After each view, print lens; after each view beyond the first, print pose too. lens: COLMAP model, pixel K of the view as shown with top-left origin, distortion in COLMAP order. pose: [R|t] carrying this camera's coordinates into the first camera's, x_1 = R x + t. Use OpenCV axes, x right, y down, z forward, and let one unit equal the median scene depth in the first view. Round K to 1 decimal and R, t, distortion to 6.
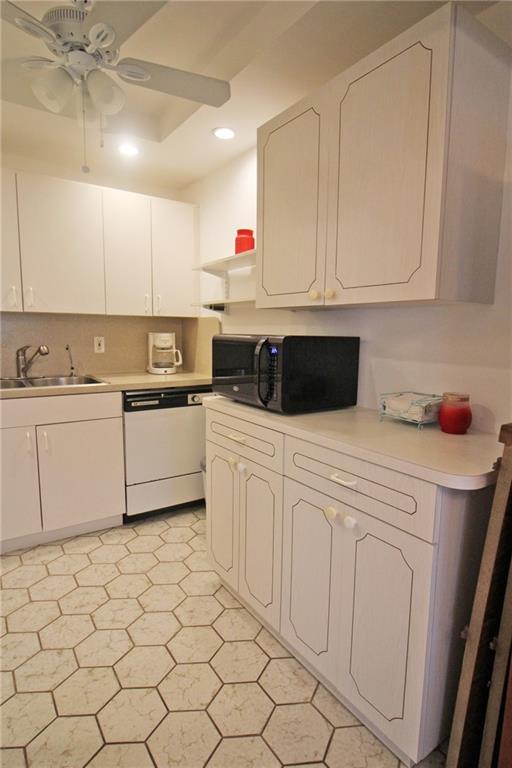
lens RADIAL K [[432.3, 0, 264.2], [0, 432.3, 386.6], [0, 0, 1]] dist [0.005245, -0.014329]
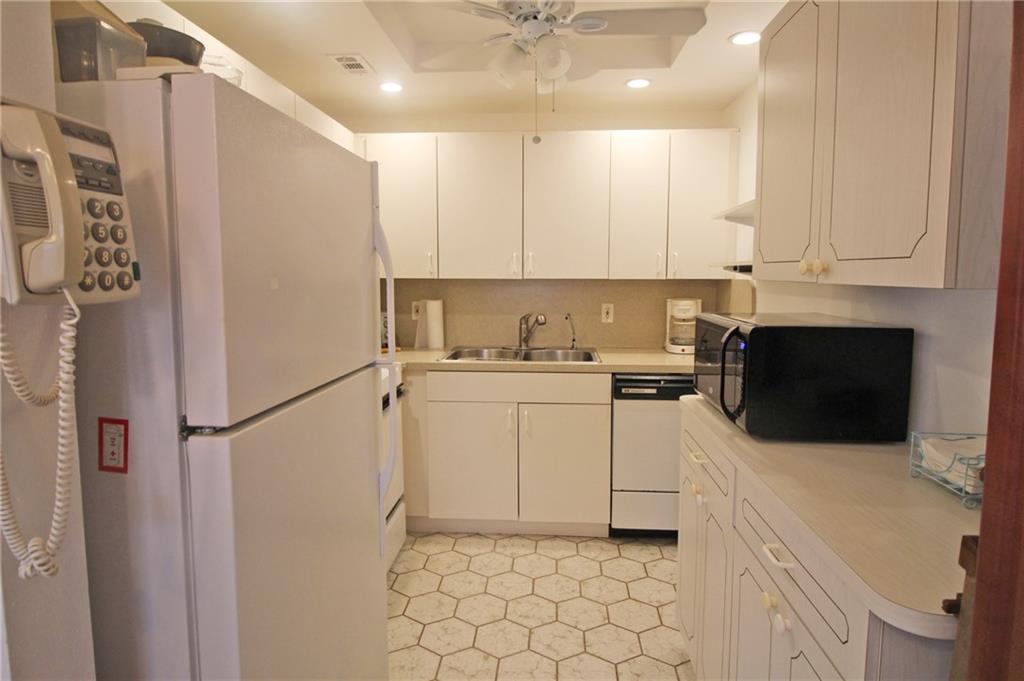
lens RADIAL K [[576.3, 0, 510.3], [0, 576.3, 315.7], [0, 0, 1]] dist [0.005245, -0.014329]
pose [[0.777158, 0.033192, -0.628430, 0.208021], [-0.070506, 0.996913, -0.034538, -0.047300], [0.625344, 0.071149, 0.777099, 0.016193]]
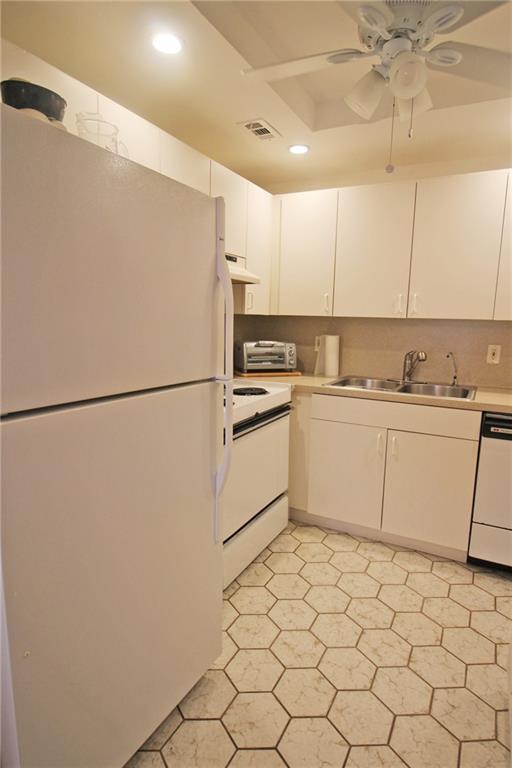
lens RADIAL K [[432.3, 0, 264.2], [0, 432.3, 386.6], [0, 0, 1]] dist [0.005245, -0.014329]
pose [[0.468371, 0.134811, -0.873186, 0.203955], [-0.132564, 0.987826, 0.081404, -0.049762], [0.873530, 0.077626, 0.480540, 0.216454]]
